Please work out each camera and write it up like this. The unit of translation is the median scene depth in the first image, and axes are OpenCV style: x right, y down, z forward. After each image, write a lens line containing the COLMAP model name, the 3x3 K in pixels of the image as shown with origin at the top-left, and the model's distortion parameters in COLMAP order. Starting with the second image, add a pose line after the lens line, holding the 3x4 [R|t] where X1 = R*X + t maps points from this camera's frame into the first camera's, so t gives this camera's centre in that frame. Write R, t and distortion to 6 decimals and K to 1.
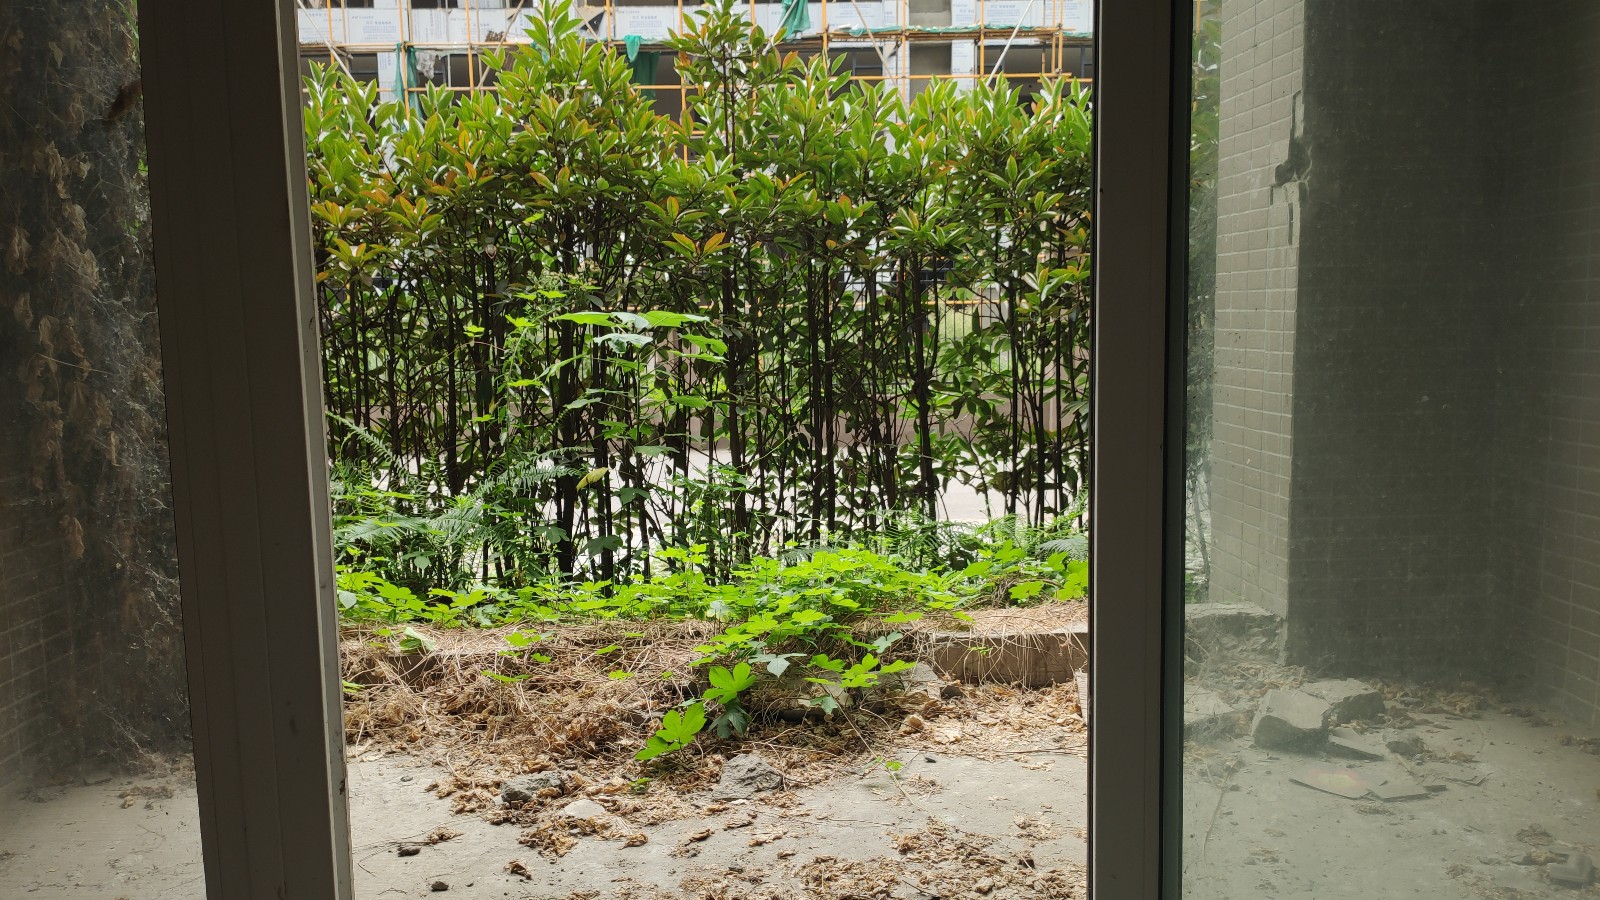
lens RADIAL K [[1180.6, 0, 793.1], [0, 1180.6, 419.1], [0, 0, 1]] dist [0.032517, -0.005980]
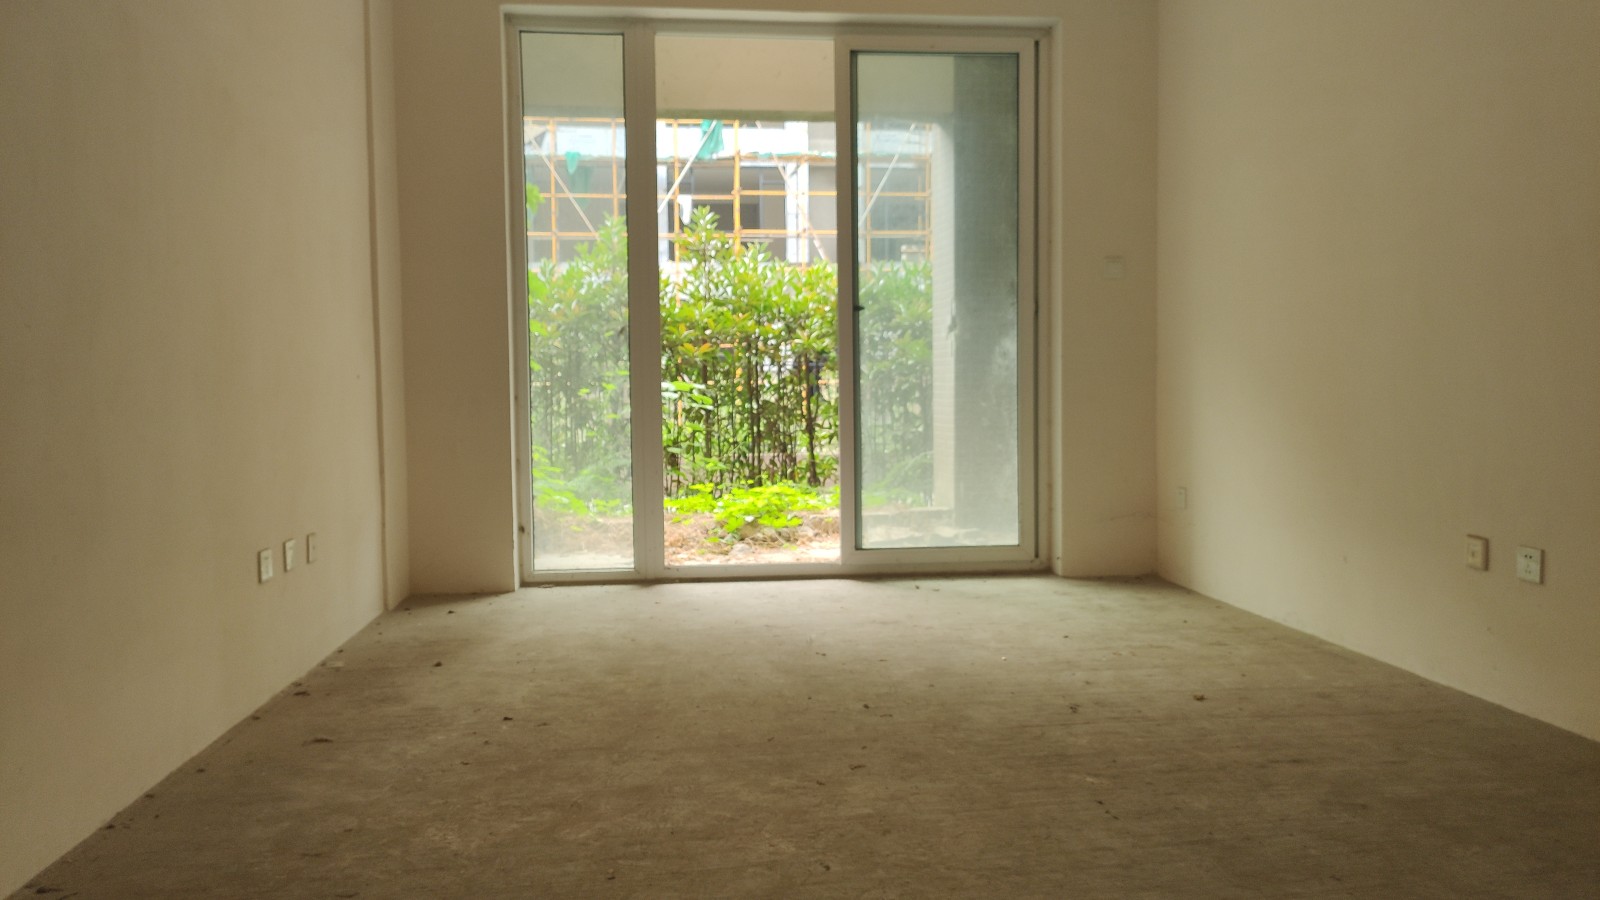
lens RADIAL K [[1180.6, 0, 806.1], [0, 1180.6, 453.0], [0, 0, 1]] dist [0.032517, -0.005980]
pose [[0.995594, 0.002806, 0.093726, -0.065425], [0.000818, 0.999254, -0.038606, 0.082166], [-0.093765, 0.038513, 0.994849, -0.782179]]
